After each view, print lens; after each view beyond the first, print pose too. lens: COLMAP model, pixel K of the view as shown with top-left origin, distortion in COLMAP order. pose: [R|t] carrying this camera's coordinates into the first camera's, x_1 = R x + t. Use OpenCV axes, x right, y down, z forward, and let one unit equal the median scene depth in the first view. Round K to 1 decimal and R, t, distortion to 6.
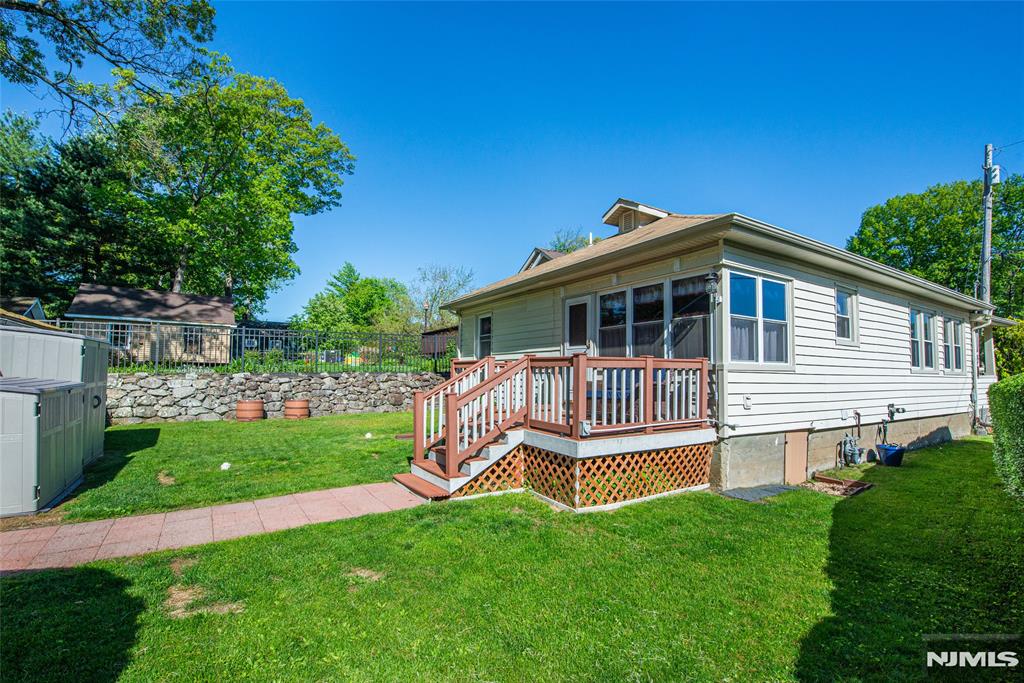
lens RADIAL K [[442.6, 0, 510.4], [0, 442.6, 356.2], [0, 0, 1]] dist [-0.002699, -0.001662]
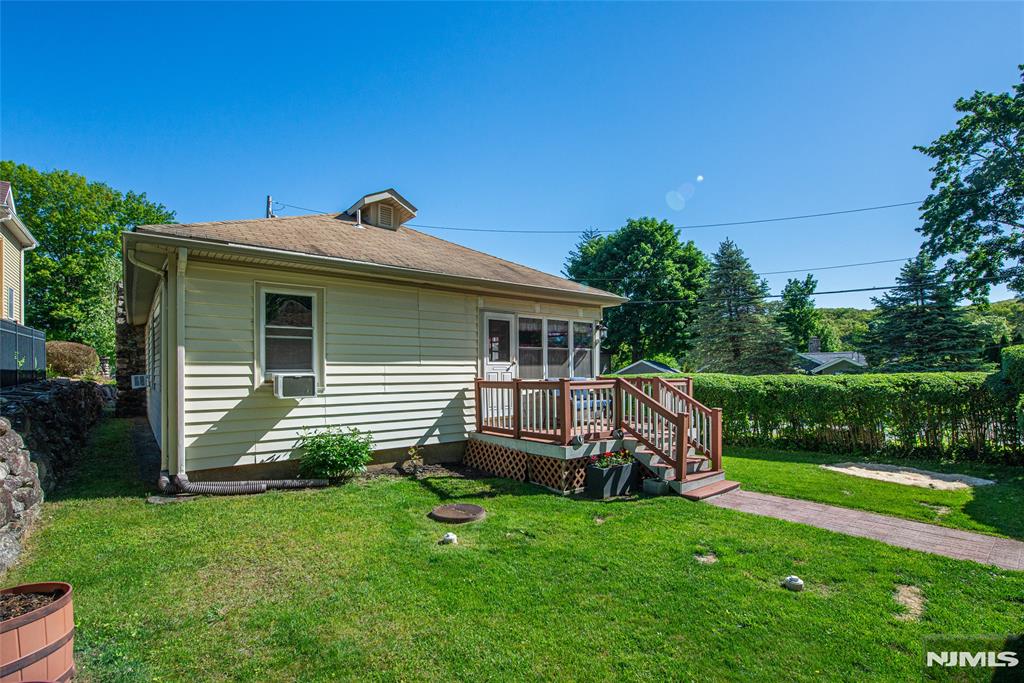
lens RADIAL K [[464.6, 0, 506.3], [0, 464.6, 376.0], [0, 0, 1]] dist [-0.005450, -0.001417]
pose [[-0.086453, -0.021666, 0.996020, -0.879219], [-0.037292, 0.999133, 0.018497, -0.010927], [-0.995558, -0.035545, -0.087186, 1.050549]]
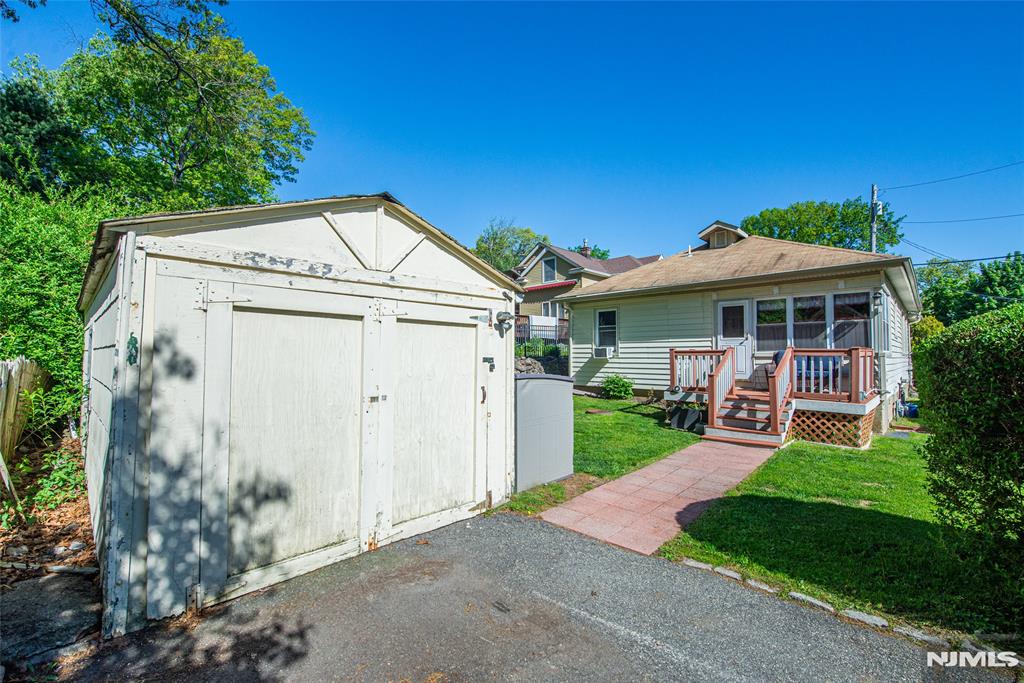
lens RADIAL K [[428.3, 0, 519.3], [0, 428.3, 345.9], [0, 0, 1]] dist [-0.006519, -0.000134]
pose [[0.971347, -0.005352, 0.237605, -0.756470], [0.000608, 0.999799, 0.020036, -0.024219], [-0.237664, -0.019318, 0.971155, -0.089905]]
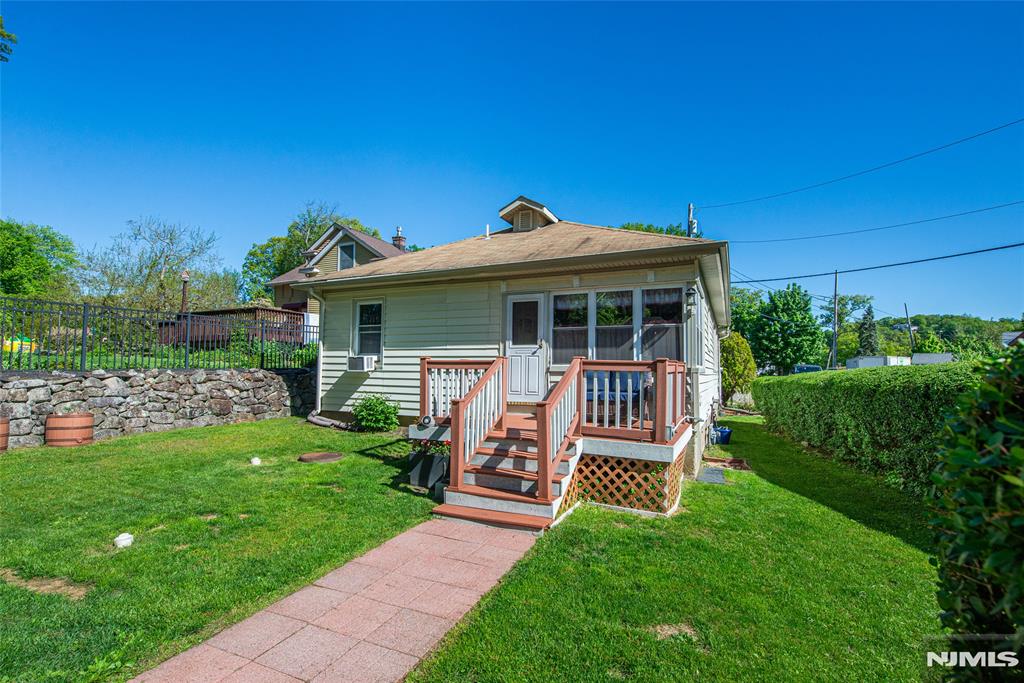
lens RADIAL K [[464.6, 0, 507.3], [0, 464.6, 345.4], [0, 0, 1]] dist [-0.005450, -0.001417]
pose [[0.847249, 0.028539, 0.530428, -0.404171], [-0.025939, 0.999587, -0.012348, -0.008612], [-0.530562, -0.003297, 0.847640, 0.163242]]
